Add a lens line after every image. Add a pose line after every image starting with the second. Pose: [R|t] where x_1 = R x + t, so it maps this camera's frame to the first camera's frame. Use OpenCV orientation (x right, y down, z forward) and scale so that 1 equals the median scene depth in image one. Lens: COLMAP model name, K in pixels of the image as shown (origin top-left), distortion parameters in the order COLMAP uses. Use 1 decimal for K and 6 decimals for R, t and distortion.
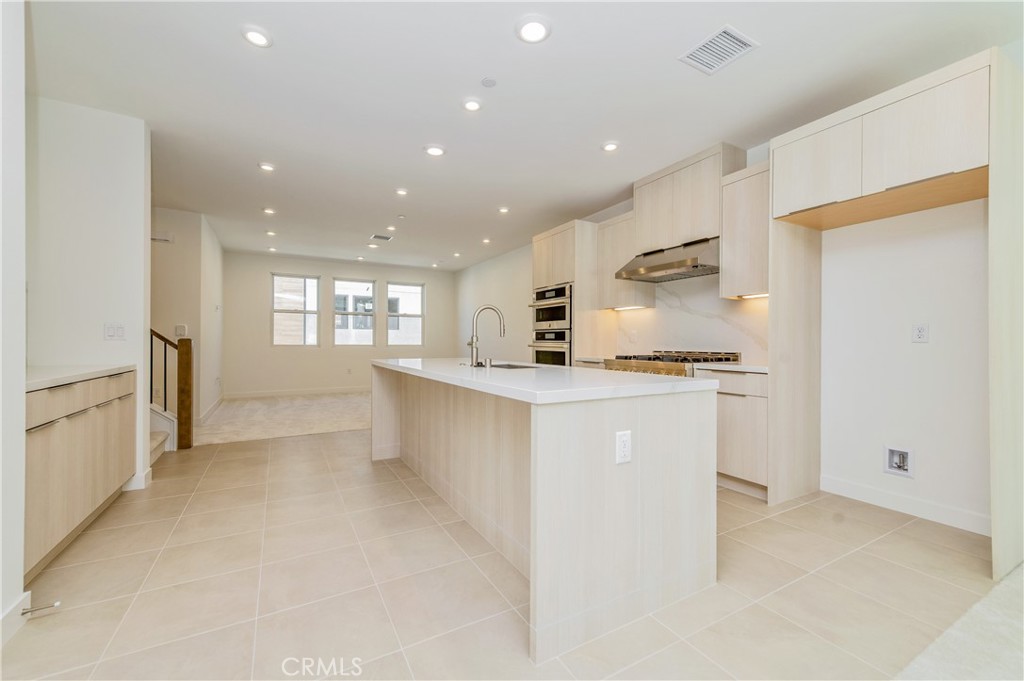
lens RADIAL K [[408.0, 0, 507.6], [0, 408.0, 343.2], [0, 0, 1]] dist [0.006186, -0.001529]
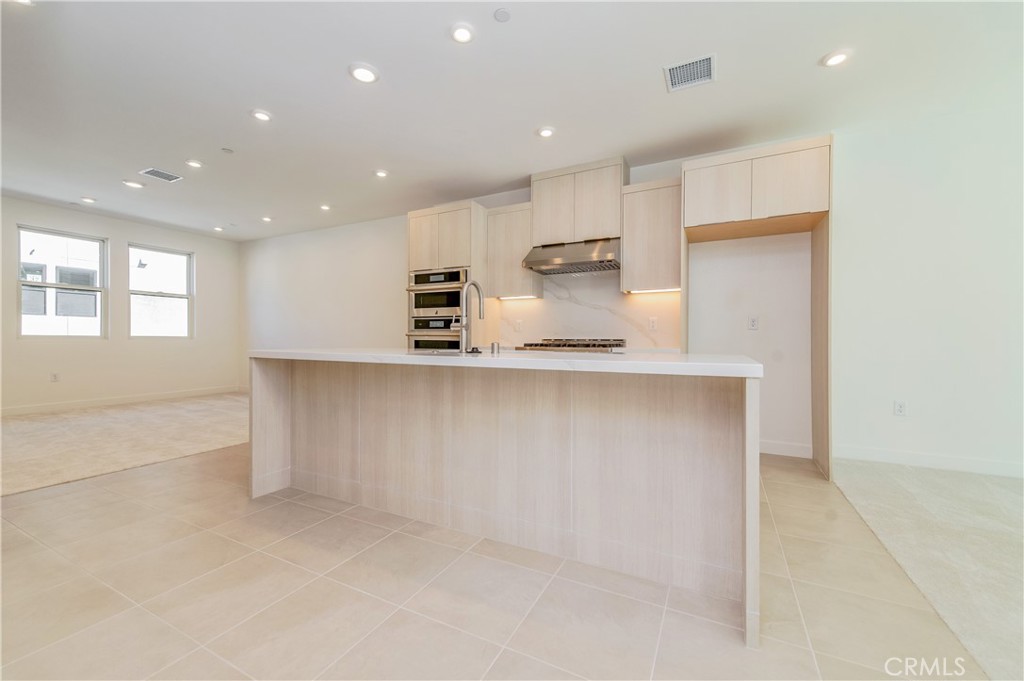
lens RADIAL K [[408.0, 0, 508.7], [0, 408.0, 344.9], [0, 0, 1]] dist [0.006186, -0.001529]
pose [[0.831229, -0.008457, 0.555866, -0.285616], [0.001216, 0.999910, 0.013394, 0.018376], [-0.555929, -0.010457, 0.831164, 0.159691]]
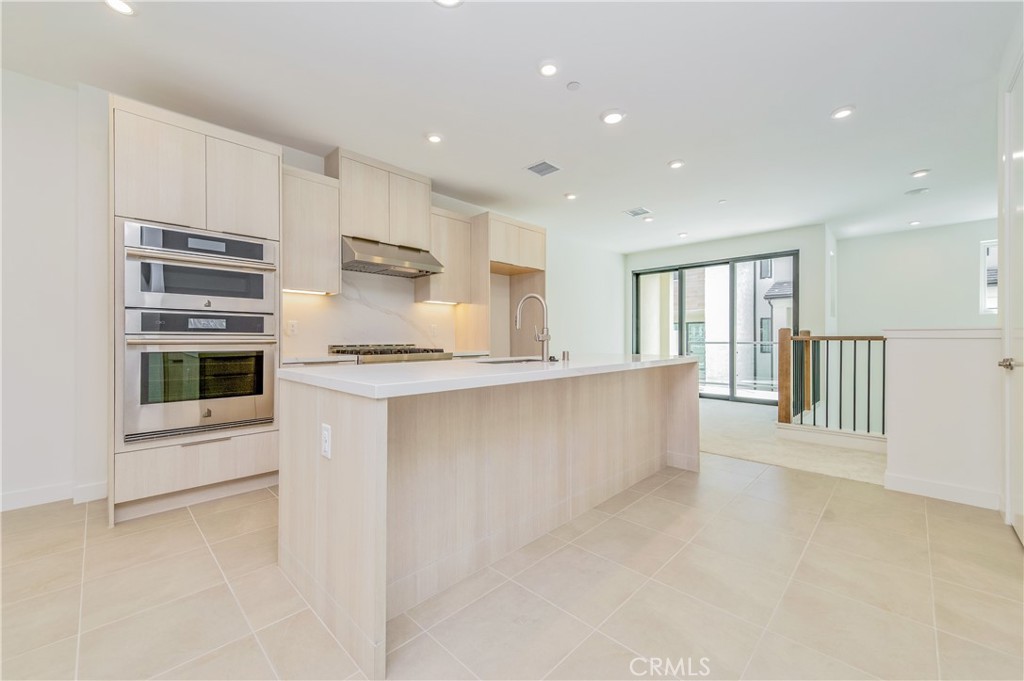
lens RADIAL K [[408.0, 0, 527.7], [0, 408.0, 337.0], [0, 0, 1]] dist [0.006186, -0.001529]
pose [[-0.318917, -0.001010, 0.947782, -0.568238], [0.001920, 0.999997, 0.001712, 0.000060], [-0.947781, 0.002366, -0.318914, 0.819245]]
